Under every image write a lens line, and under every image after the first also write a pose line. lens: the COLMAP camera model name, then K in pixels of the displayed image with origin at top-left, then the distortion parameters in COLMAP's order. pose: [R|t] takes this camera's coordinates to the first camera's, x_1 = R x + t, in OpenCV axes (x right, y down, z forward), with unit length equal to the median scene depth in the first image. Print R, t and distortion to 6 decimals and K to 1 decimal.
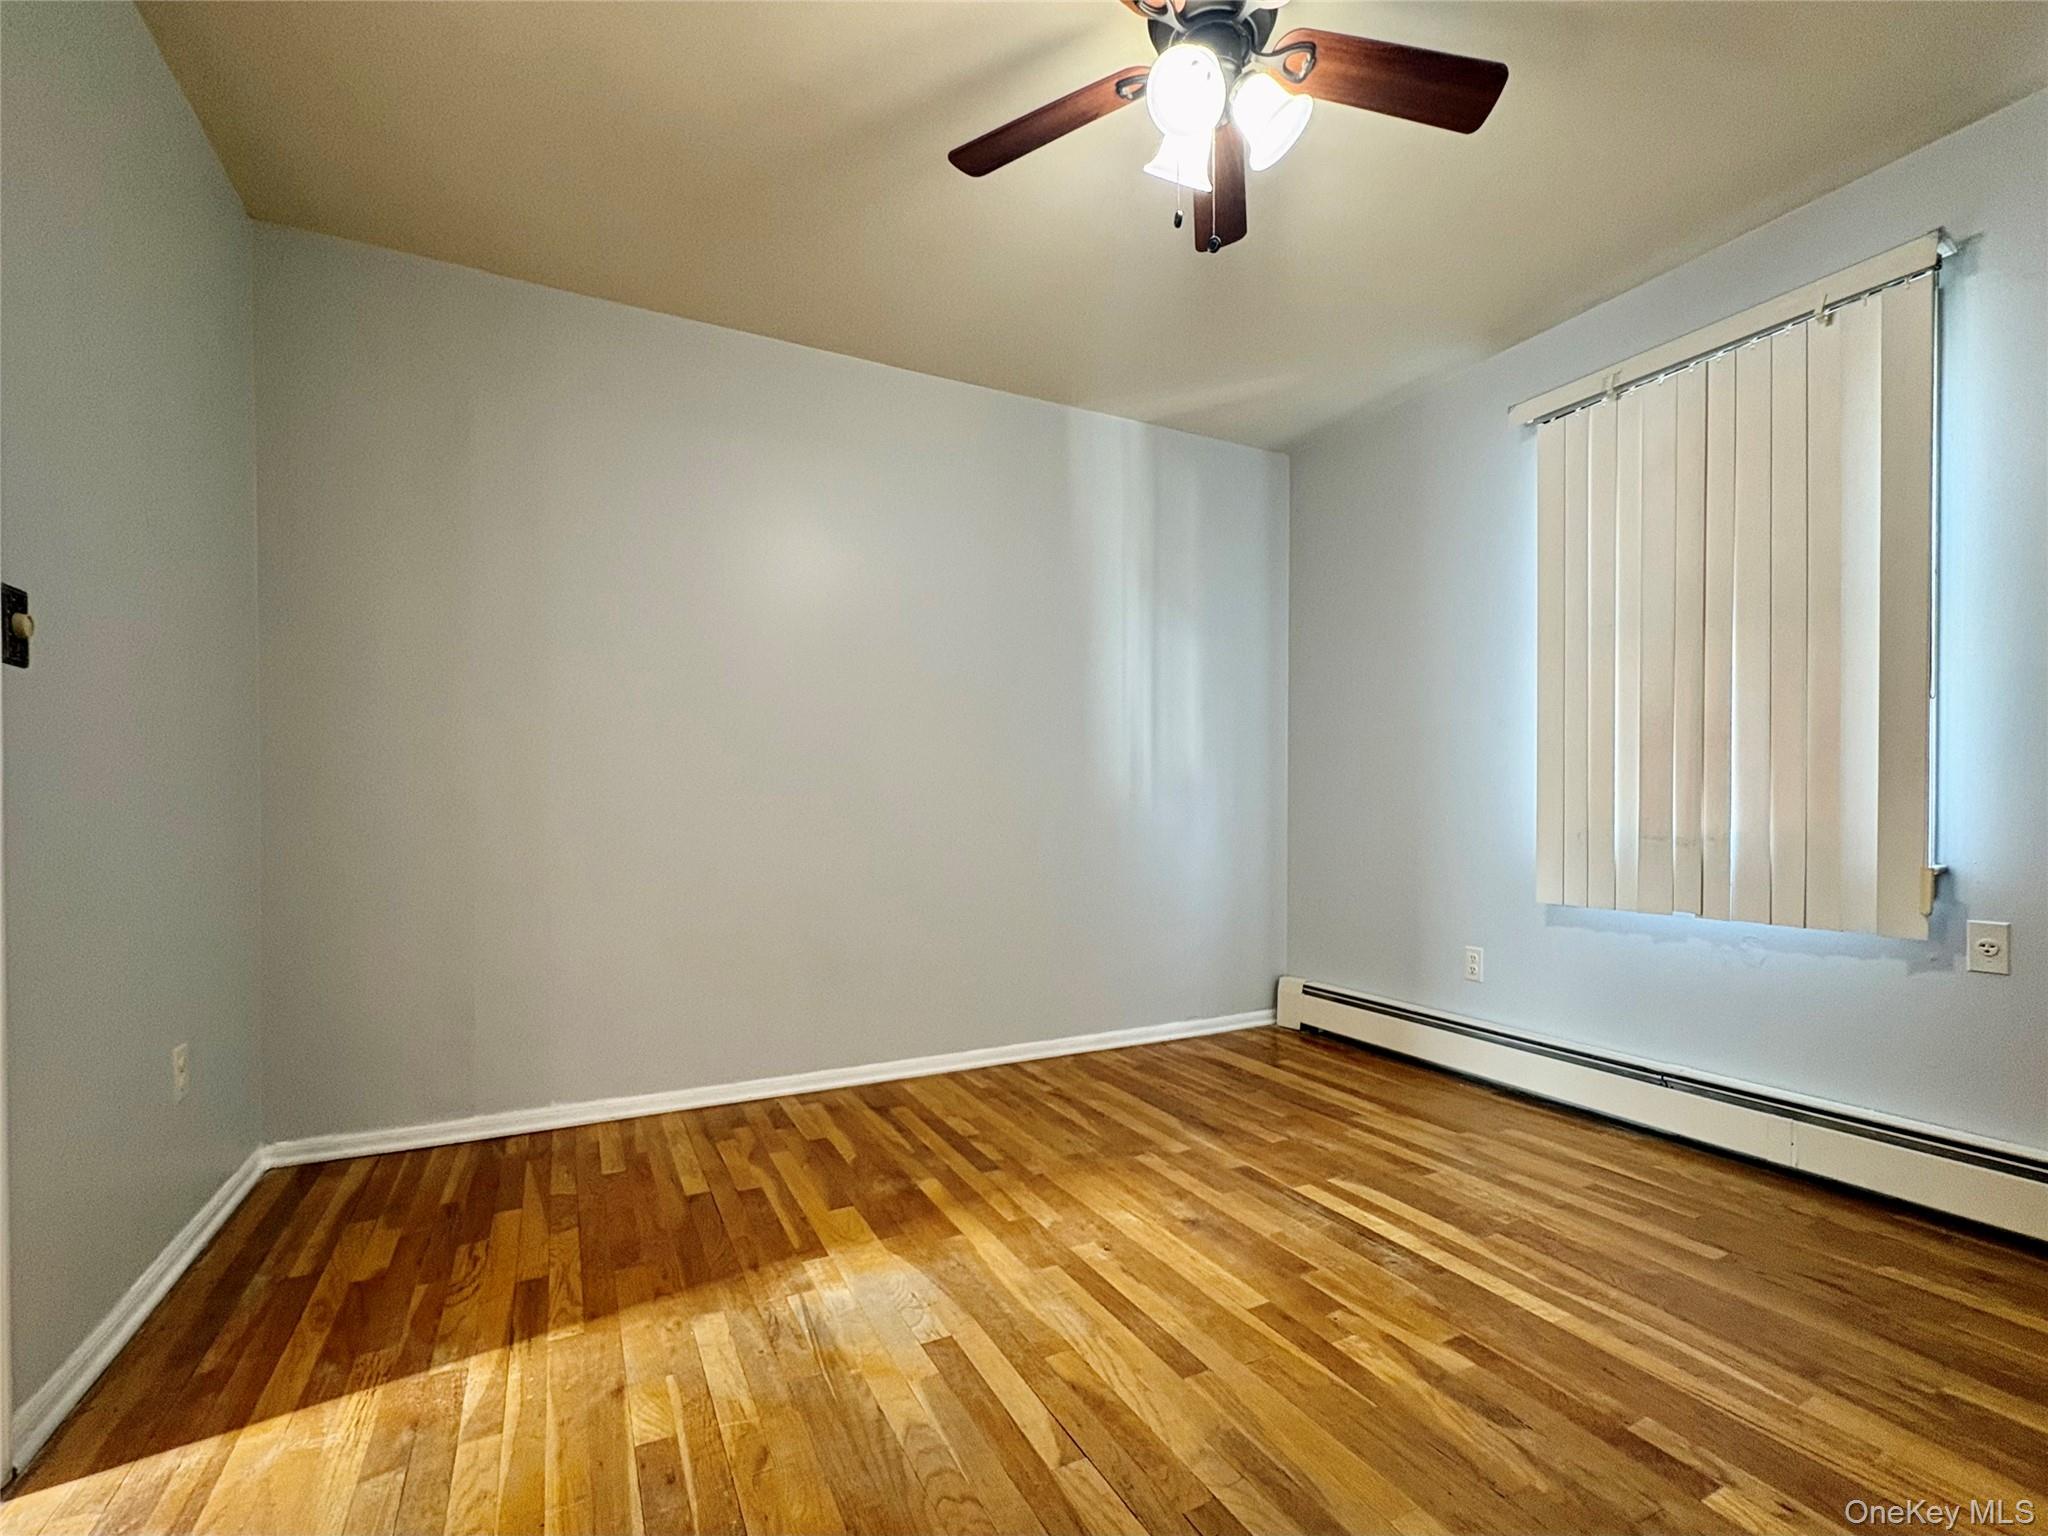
lens RADIAL K [[945.1, 0, 1024.8], [0, 945.1, 826.9], [0, 0, 1]] dist [-0.000476, 0.000182]
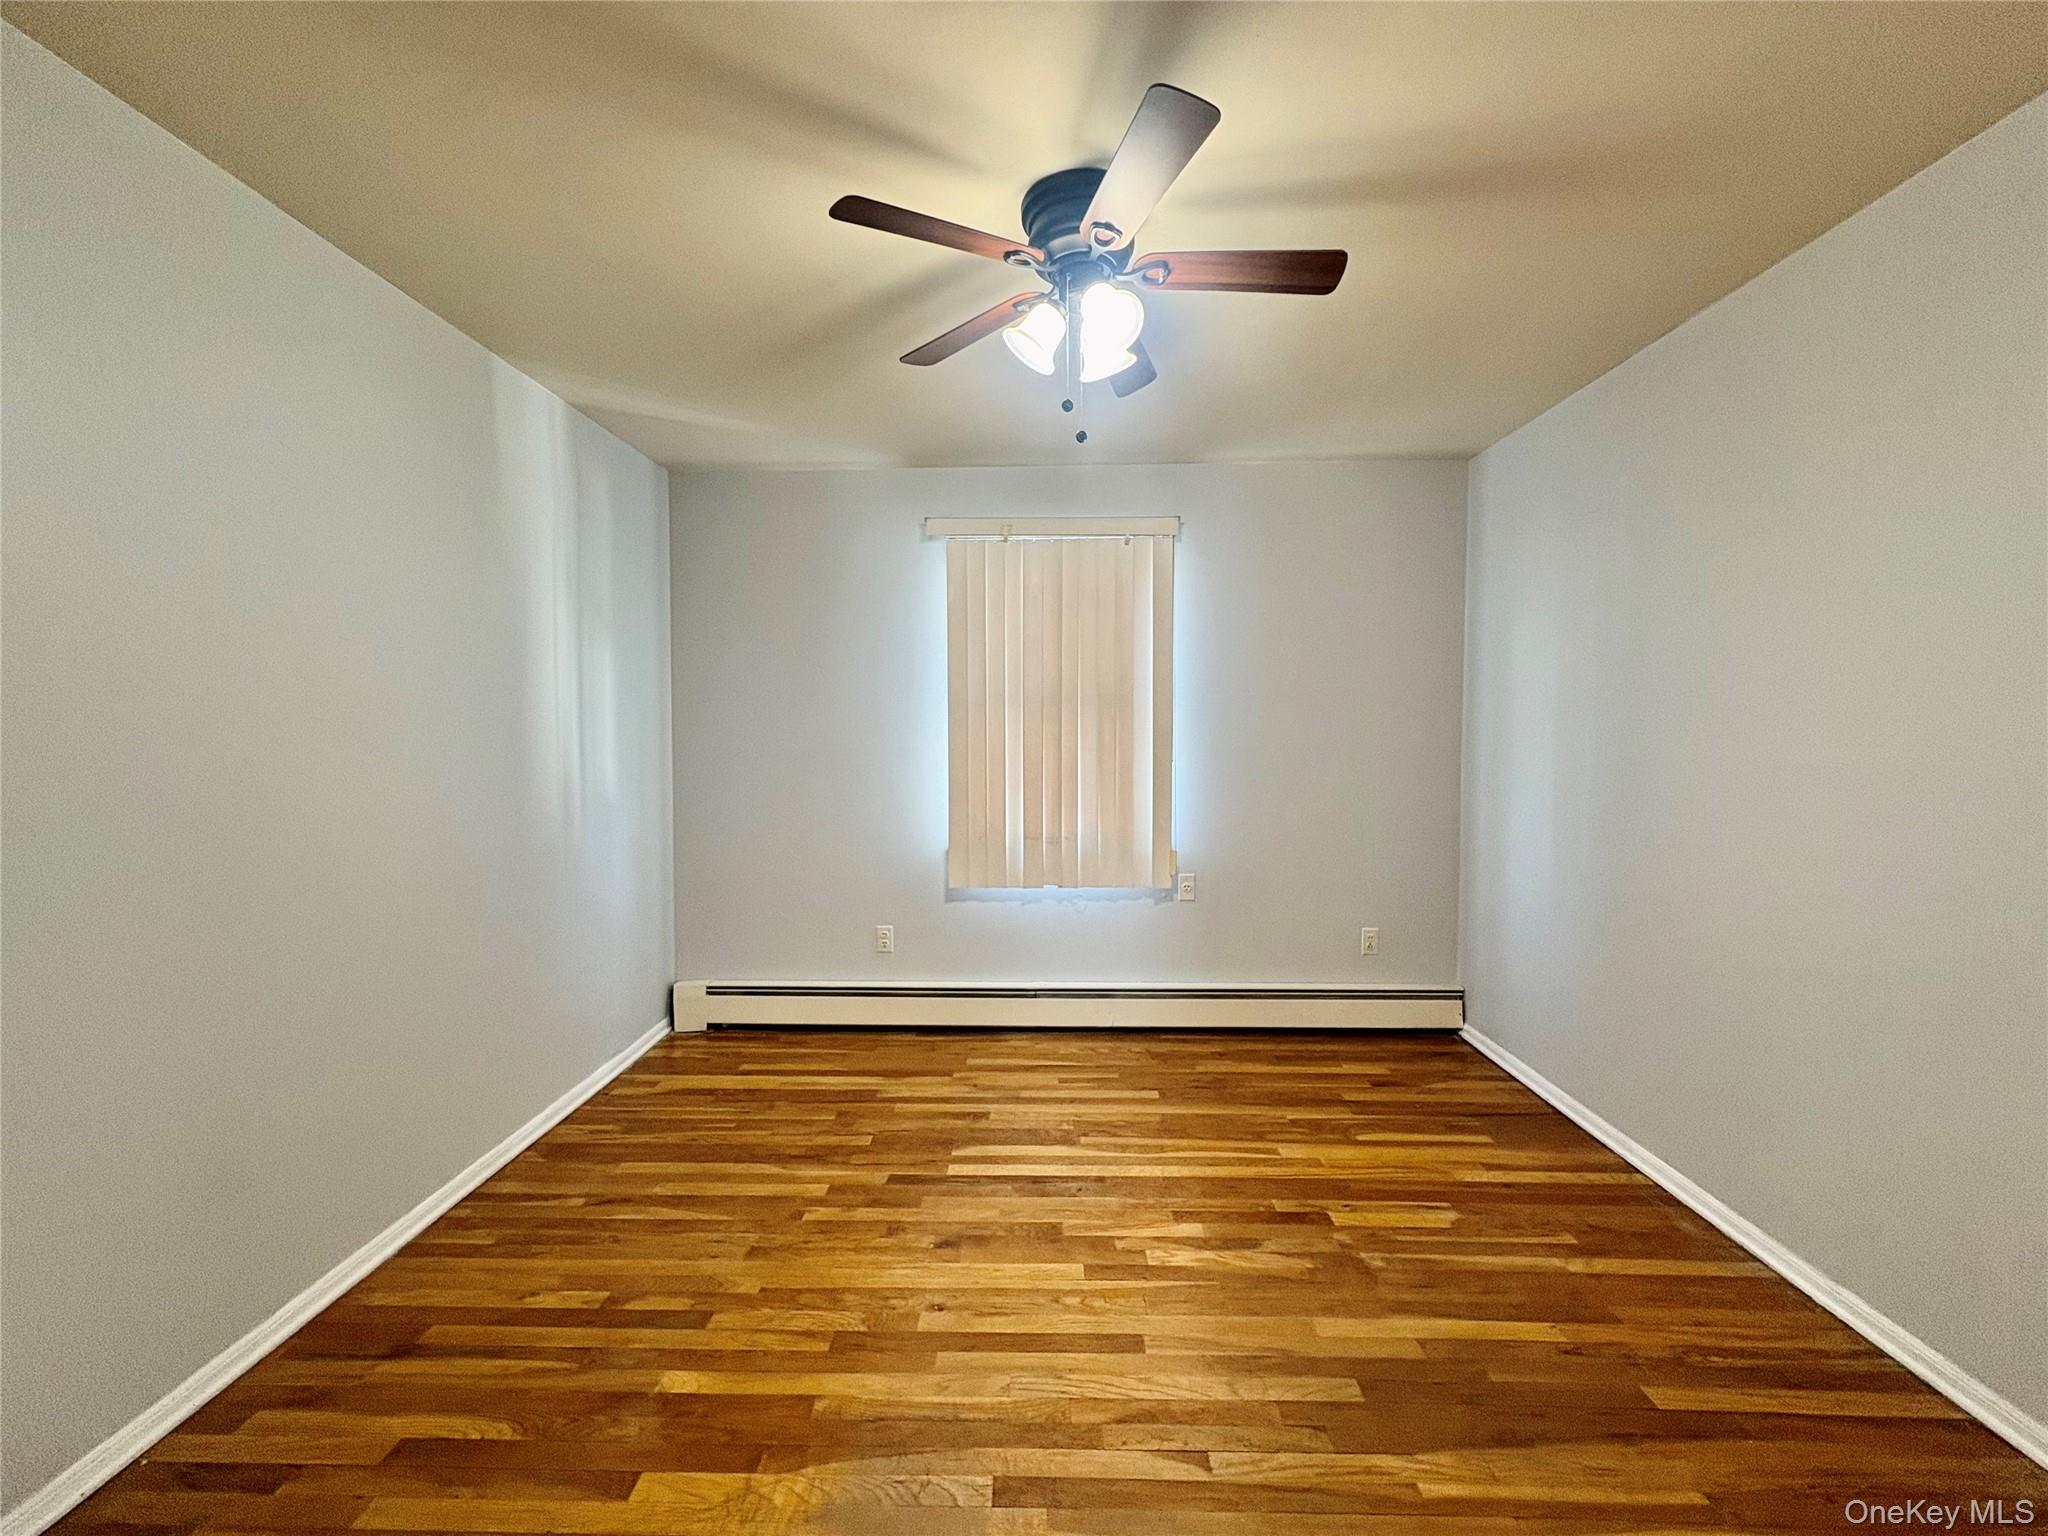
lens RADIAL K [[831.7, 0, 1046.9], [0, 831.7, 772.6], [0, 0, 1]] dist [0.000001, 0.000125]
pose [[0.466457, -0.042398, 0.883527, -0.515667], [0.023208, 0.999093, 0.035691, -0.145911], [-0.884240, 0.003857, 0.467018, 0.358131]]
